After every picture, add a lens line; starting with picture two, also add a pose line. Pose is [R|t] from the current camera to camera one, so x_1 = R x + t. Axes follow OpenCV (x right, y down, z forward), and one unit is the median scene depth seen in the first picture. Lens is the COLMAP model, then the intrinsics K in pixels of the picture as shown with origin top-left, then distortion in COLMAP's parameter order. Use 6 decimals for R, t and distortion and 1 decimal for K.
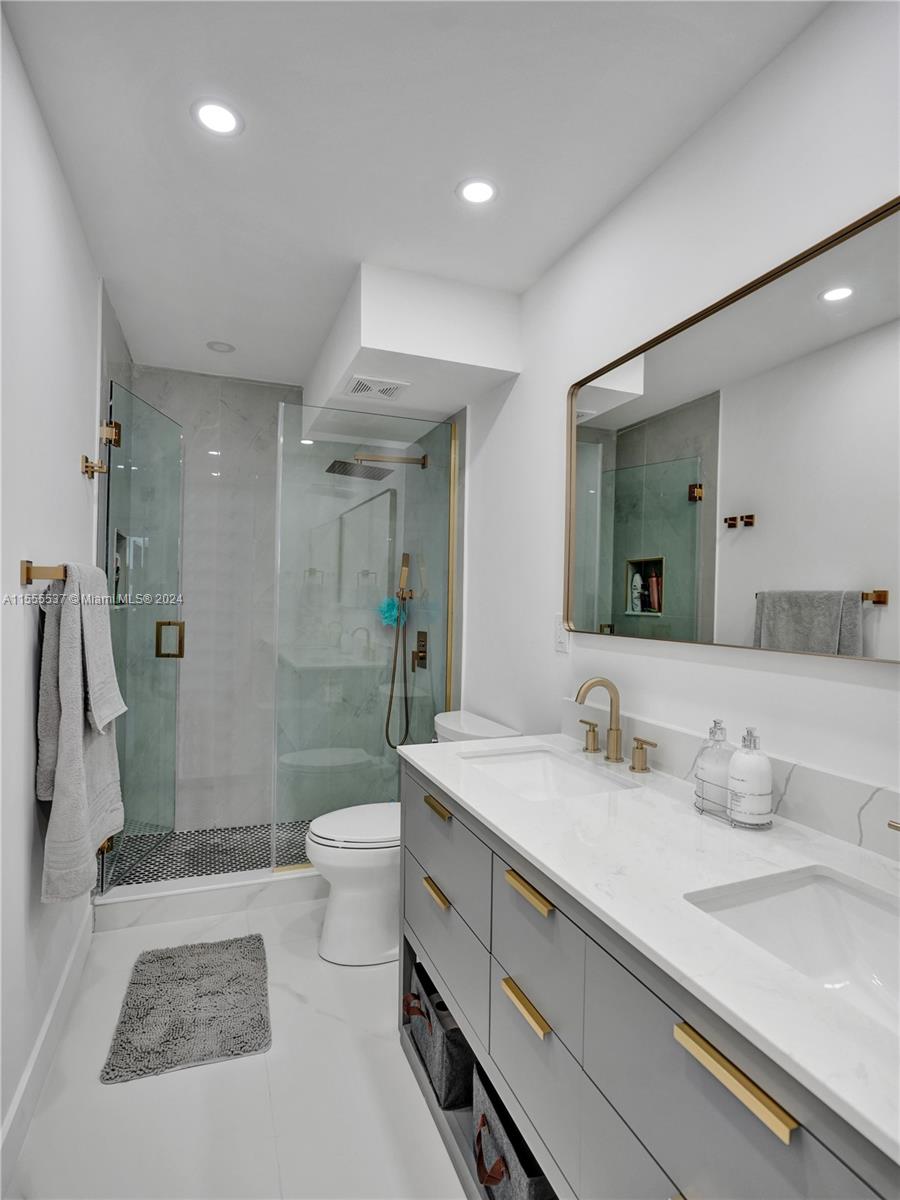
lens RADIAL K [[618.3, 0, 448.3], [0, 618.3, 593.5], [0, 0, 1]] dist [-0.051584, 0.027726]
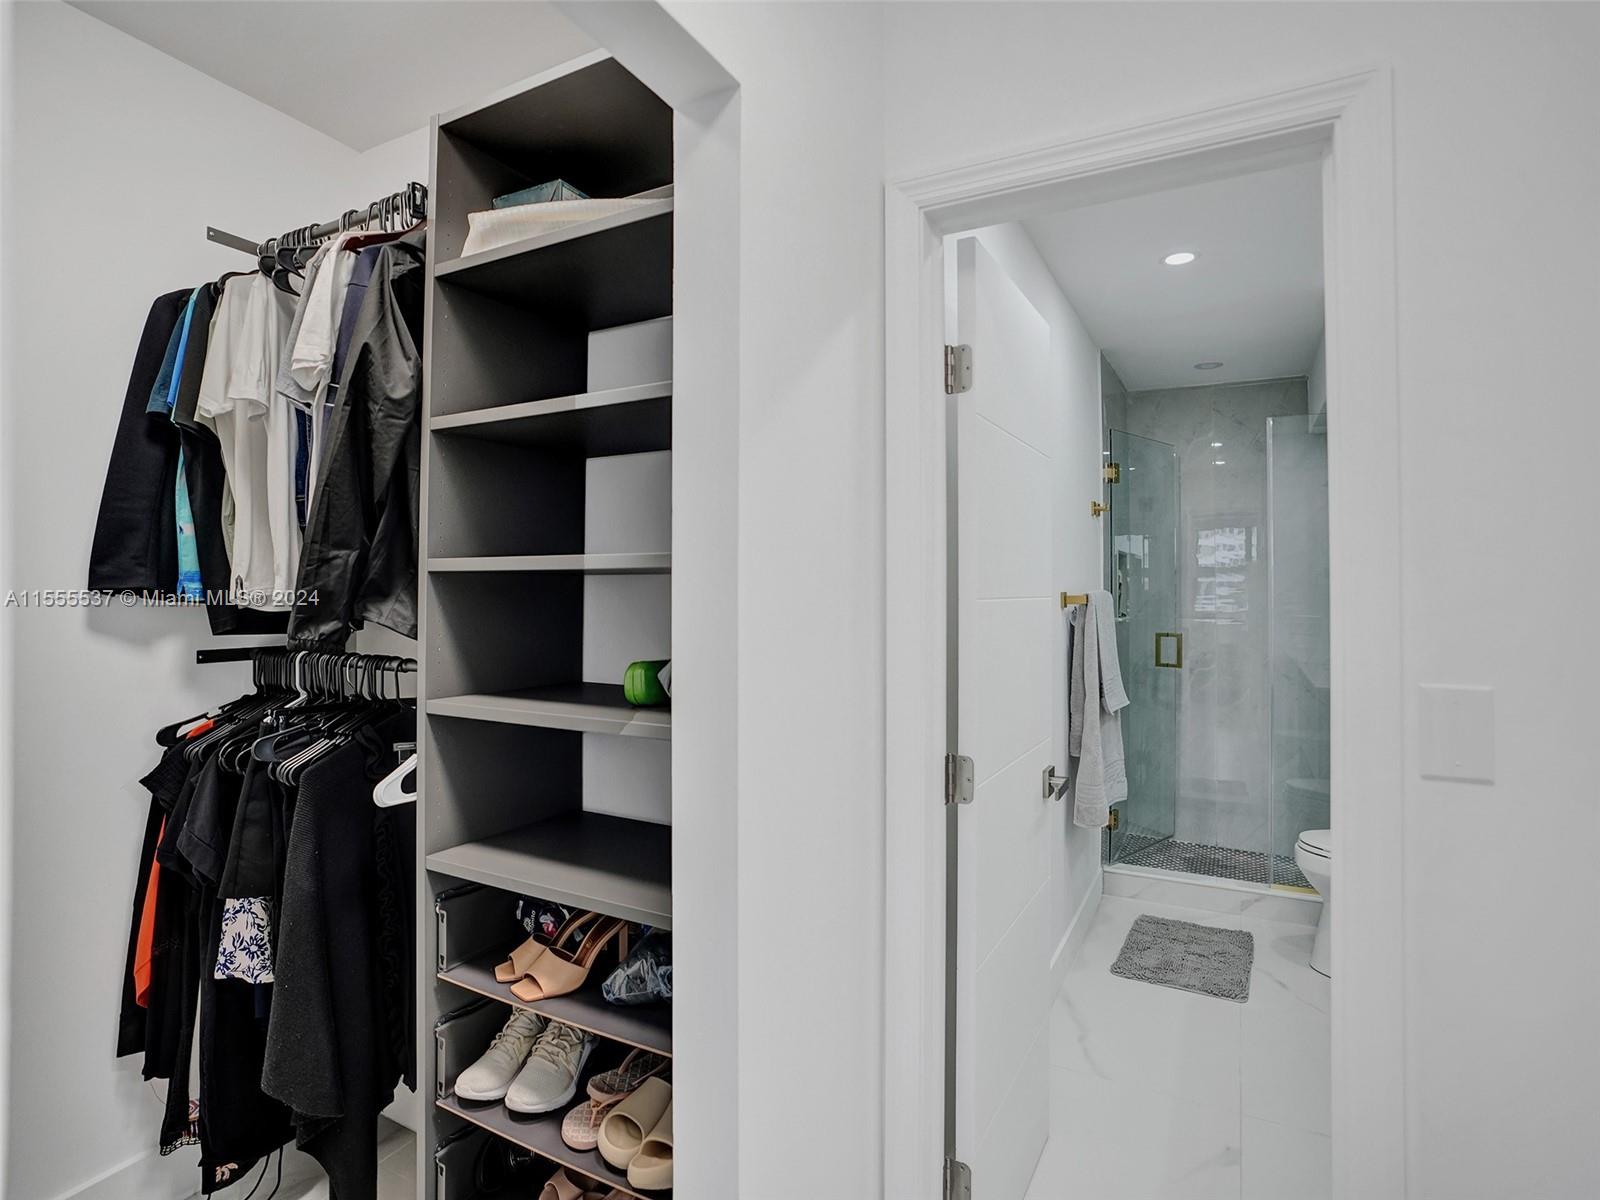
lens RADIAL K [[824.3, 0, 807.5], [0, 824.3, 581.5], [0, 0, 1]] dist [-0.051584, 0.027726]
pose [[0.651477, -0.023321, -0.758310, 0.276779], [0.012519, 0.999722, -0.019990, -0.030017], [0.758565, 0.003529, 0.651587, -0.512815]]
